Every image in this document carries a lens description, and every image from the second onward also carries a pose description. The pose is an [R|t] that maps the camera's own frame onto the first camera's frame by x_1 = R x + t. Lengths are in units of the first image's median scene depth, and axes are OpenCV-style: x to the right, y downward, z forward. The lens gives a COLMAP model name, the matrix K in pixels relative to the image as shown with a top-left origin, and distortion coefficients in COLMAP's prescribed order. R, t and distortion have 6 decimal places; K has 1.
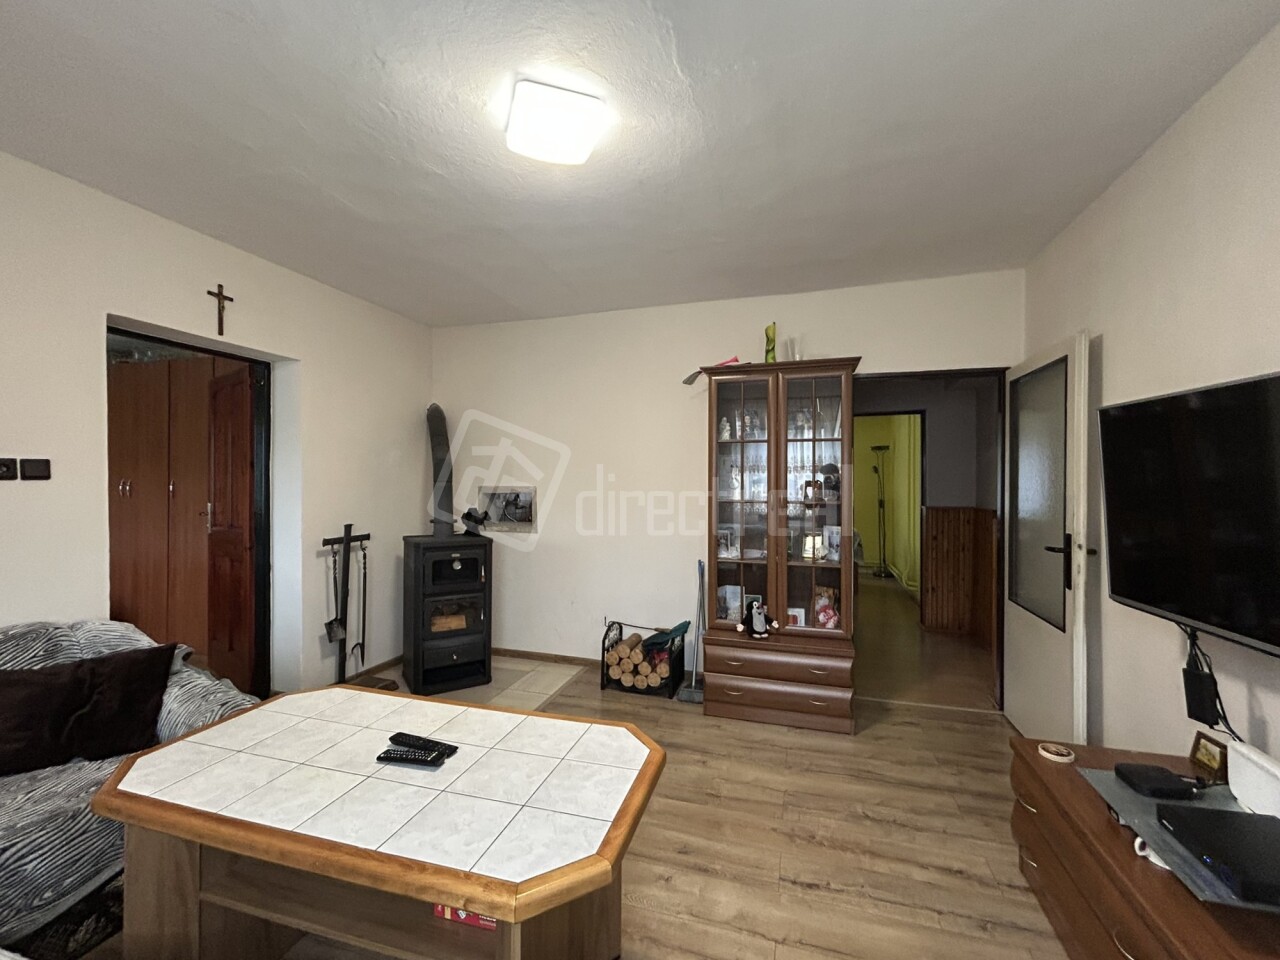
lens RADIAL K [[534.2, 0, 645.8], [0, 534.2, 478.1], [0, 0, 1]] dist [-0.001750, 0.000433]
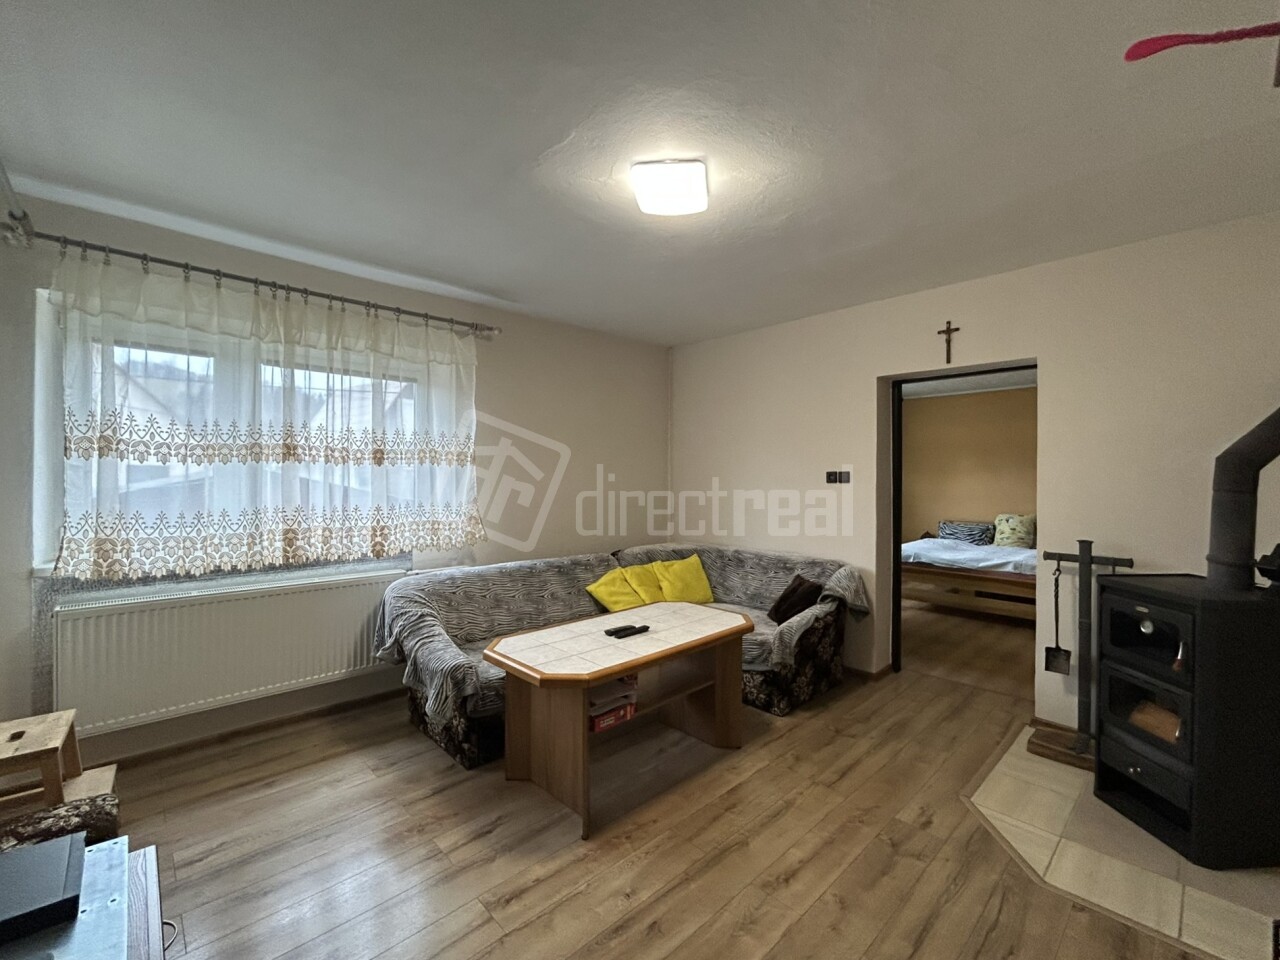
lens RADIAL K [[534.2, 0, 645.8], [0, 534.2, 478.1], [0, 0, 1]] dist [-0.001750, 0.000433]
pose [[-0.499035, -0.002913, -0.866577, 0.484324], [-0.001150, 0.999996, -0.002699, -0.005072], [0.866581, -0.000350, -0.499036, 0.840711]]
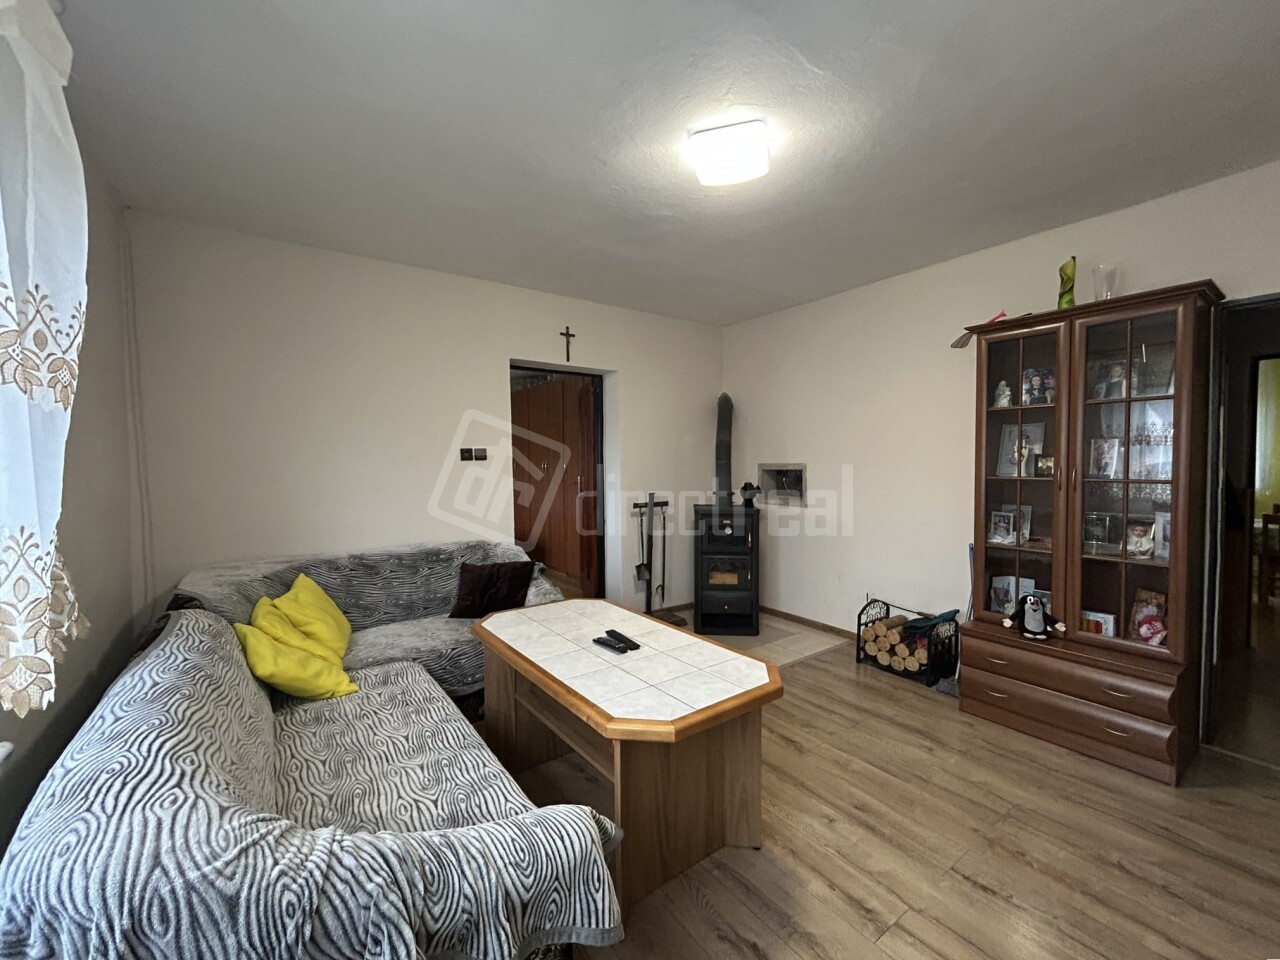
lens RADIAL K [[529.5, 0, 640.0], [0, 529.5, 476.9], [0, 0, 1]] dist [-0.001574, 0.000232]
pose [[0.791933, 0.009033, -0.610541, 0.213585], [0.012911, 0.999419, 0.031533, 0.006521], [0.610471, -0.032854, 0.791357, -0.038909]]
